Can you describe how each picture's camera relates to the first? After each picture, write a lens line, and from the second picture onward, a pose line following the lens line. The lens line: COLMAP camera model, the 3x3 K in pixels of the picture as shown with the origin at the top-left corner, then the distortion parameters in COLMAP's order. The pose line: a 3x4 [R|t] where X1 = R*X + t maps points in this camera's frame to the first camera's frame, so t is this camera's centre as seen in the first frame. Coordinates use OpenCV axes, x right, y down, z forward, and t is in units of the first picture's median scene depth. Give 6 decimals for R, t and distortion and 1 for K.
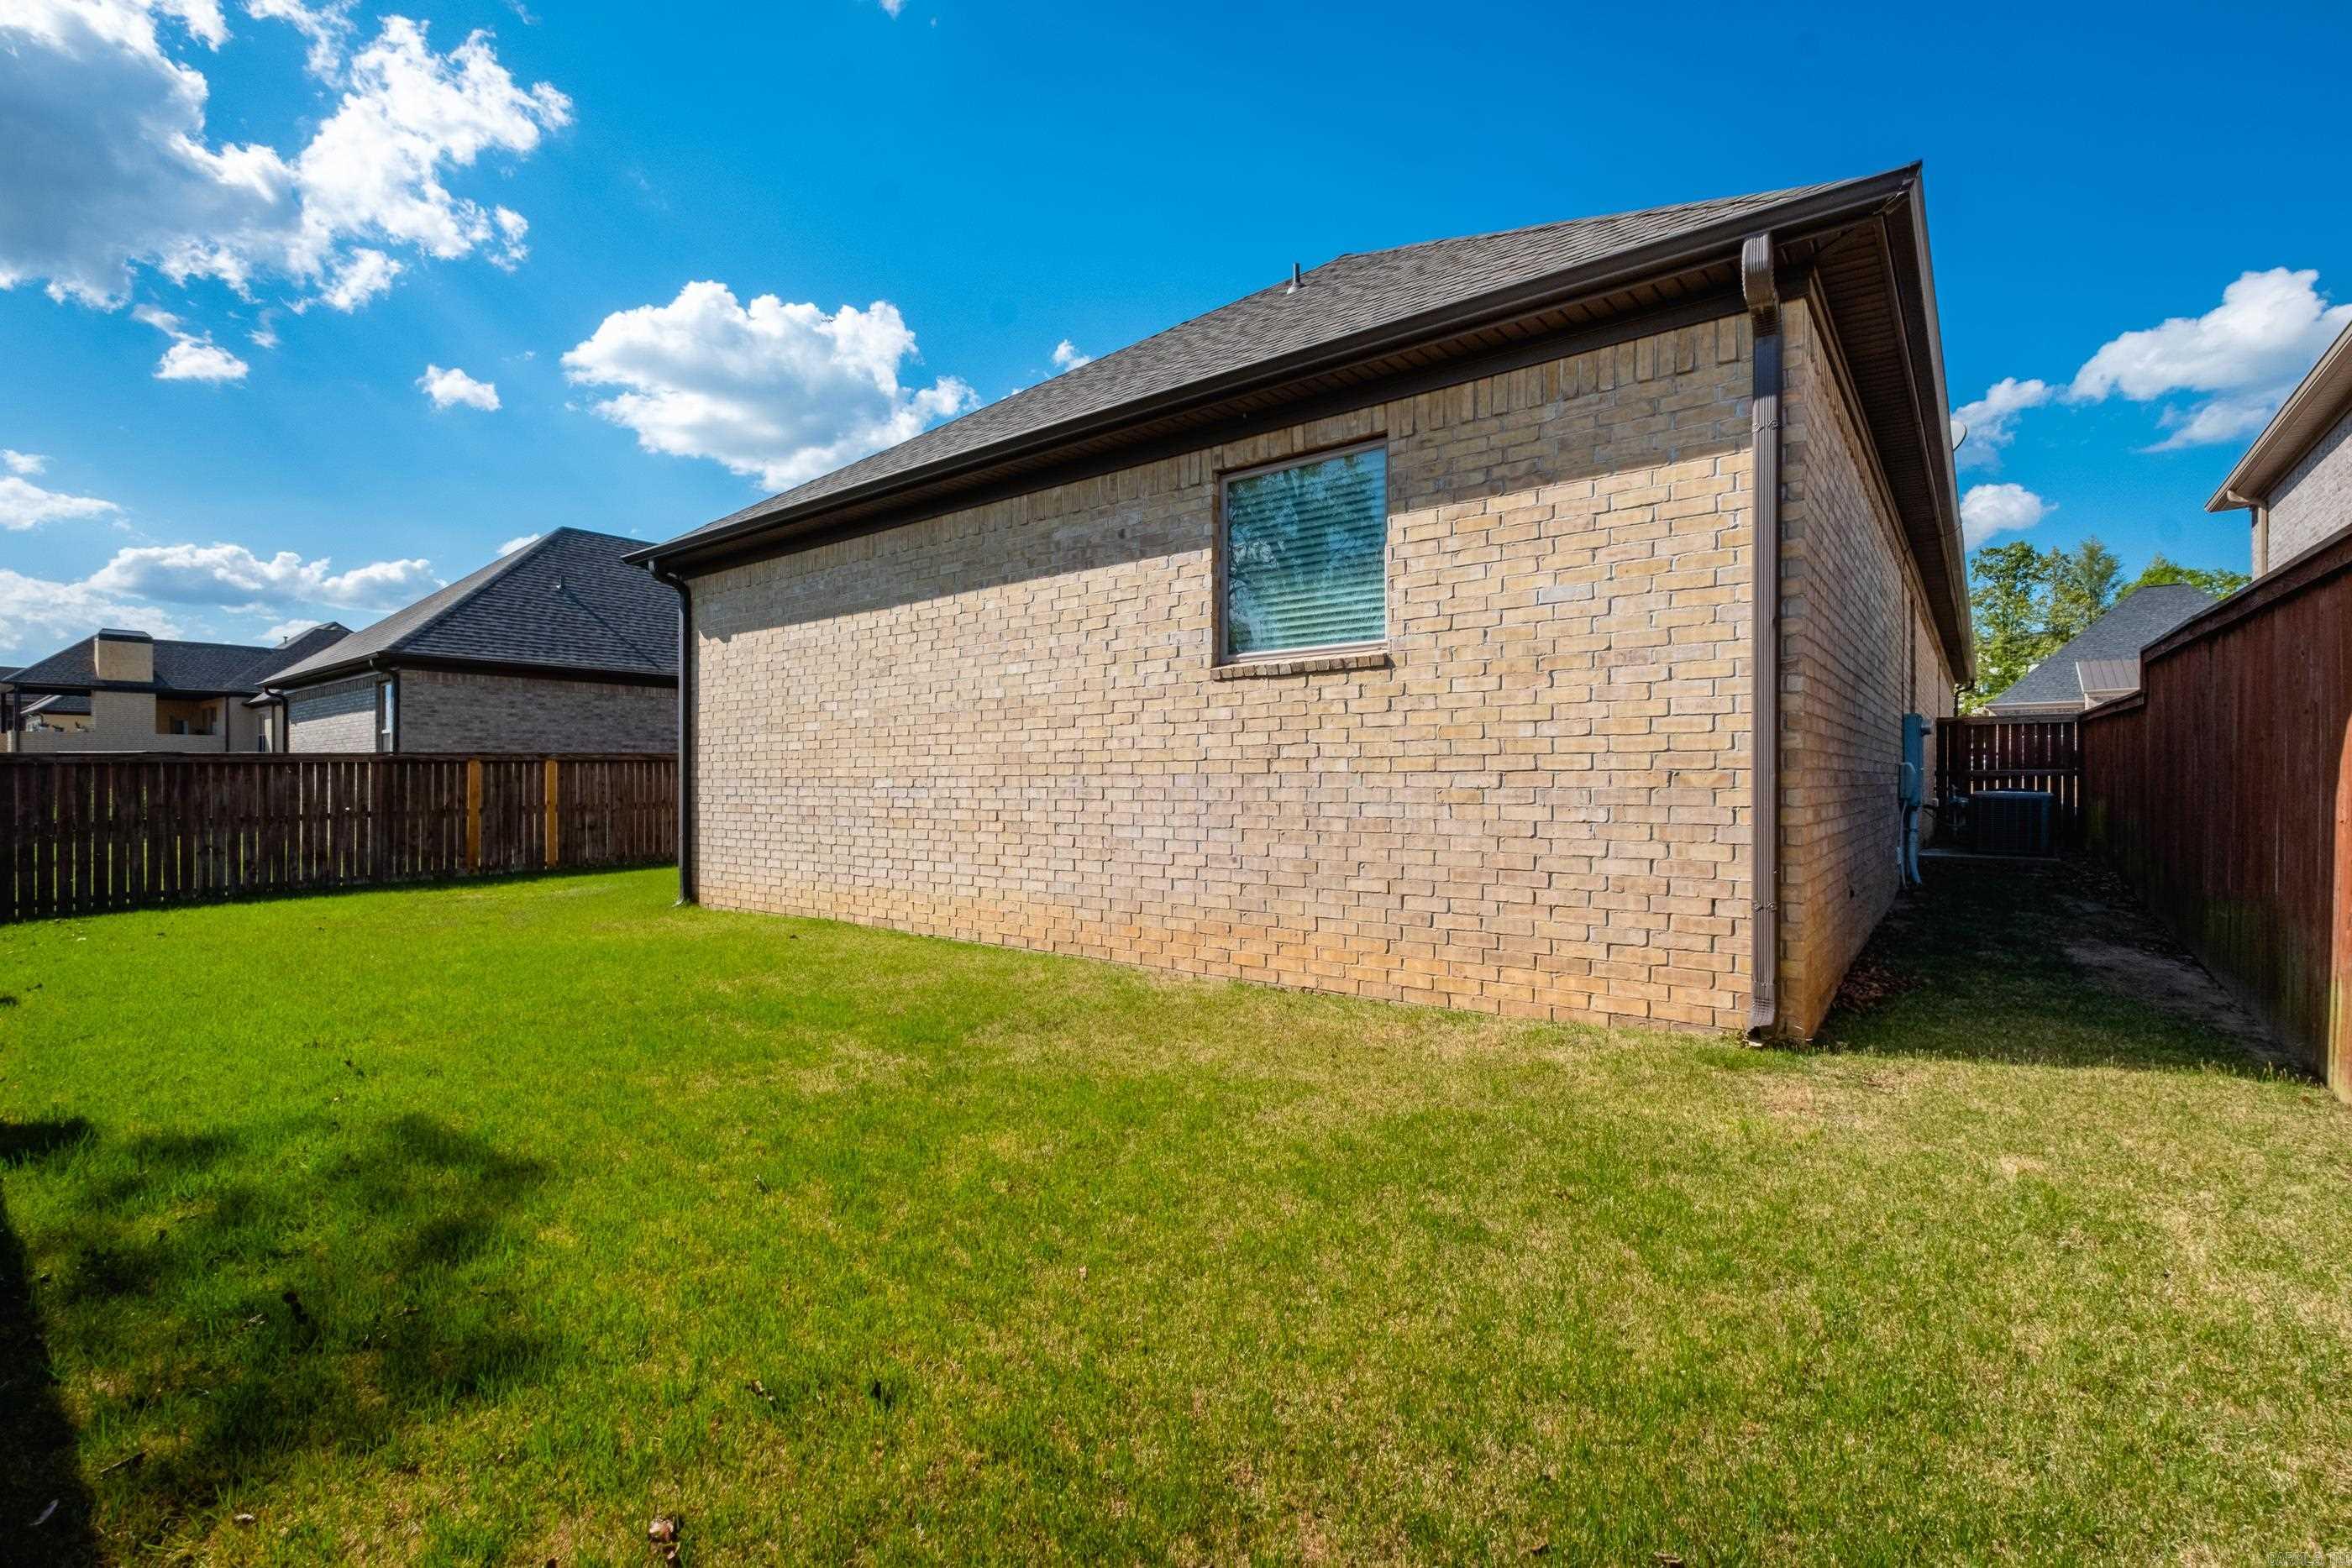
lens RADIAL K [[1015.3, 0, 1176.0], [0, 1015.3, 784.0], [0, 0, 1]] dist [-0.000179, -0.000183]
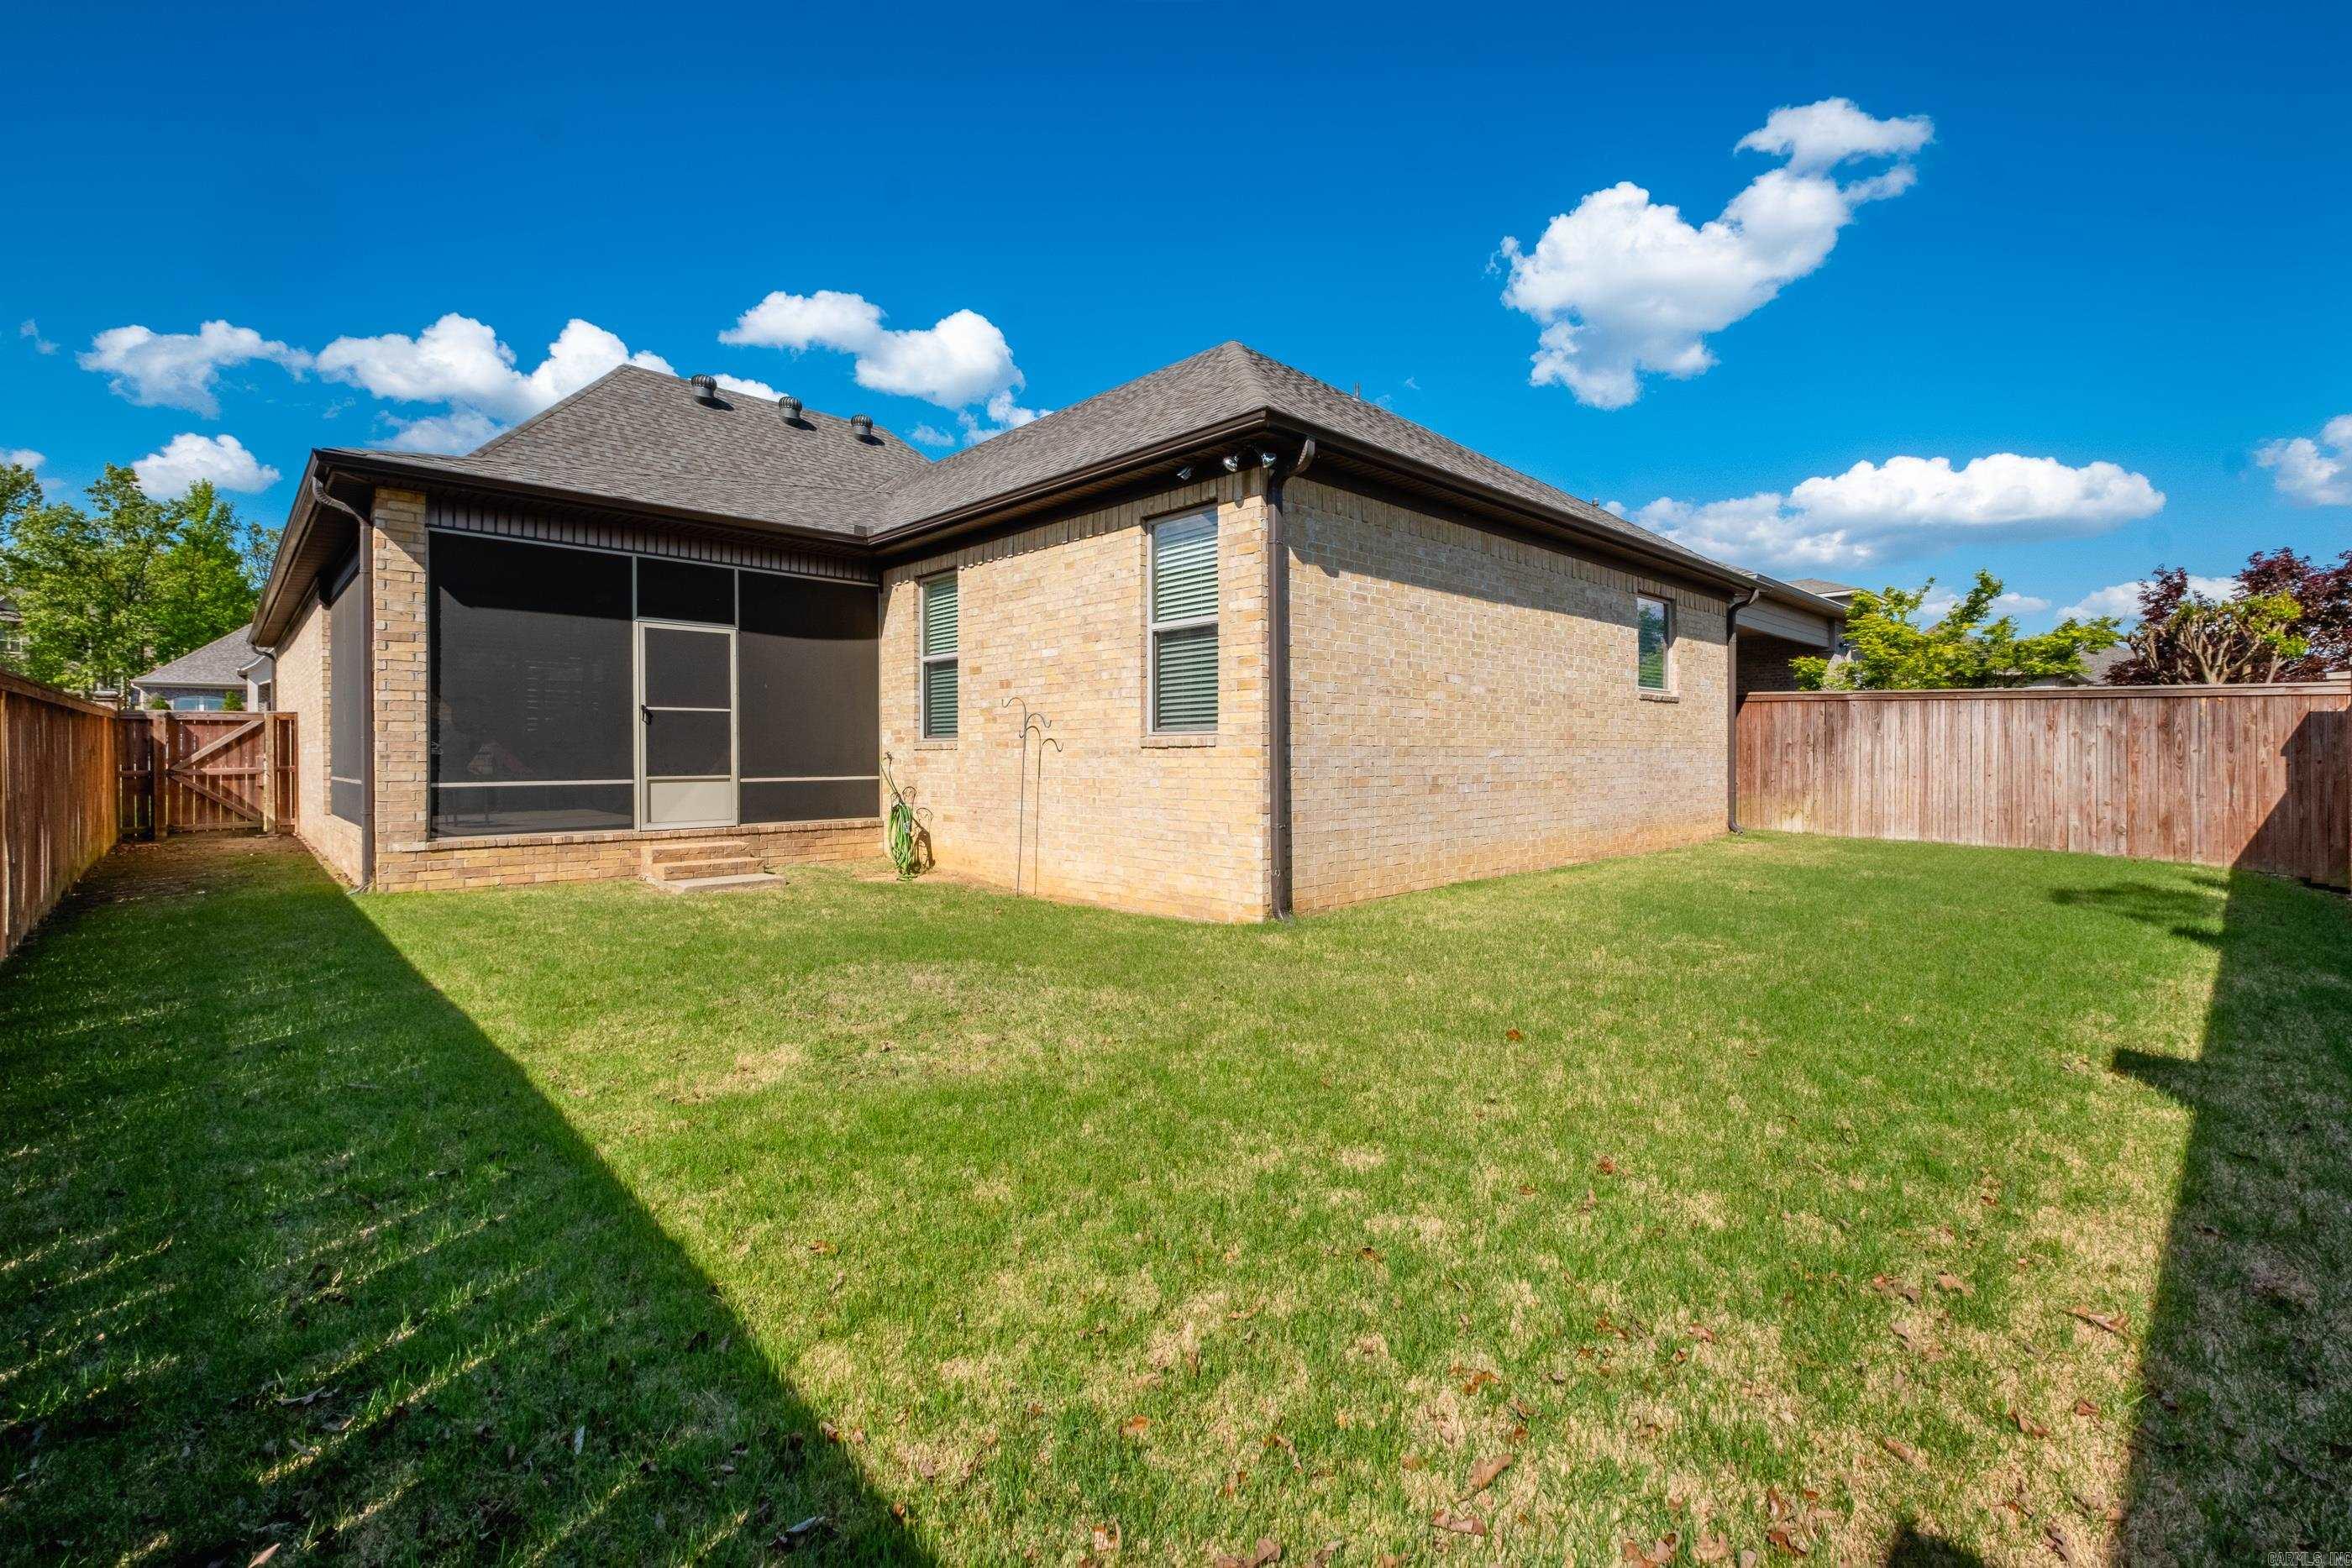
lens RADIAL K [[1015.3, 0, 1176.0], [0, 1015.3, 784.0], [0, 0, 1]] dist [-0.000179, -0.000183]
pose [[0.129157, -0.030639, 0.991151, -1.368017], [0.000934, 0.999526, 0.030777, -0.001074], [-0.991624, -0.003049, 0.129124, 1.109750]]
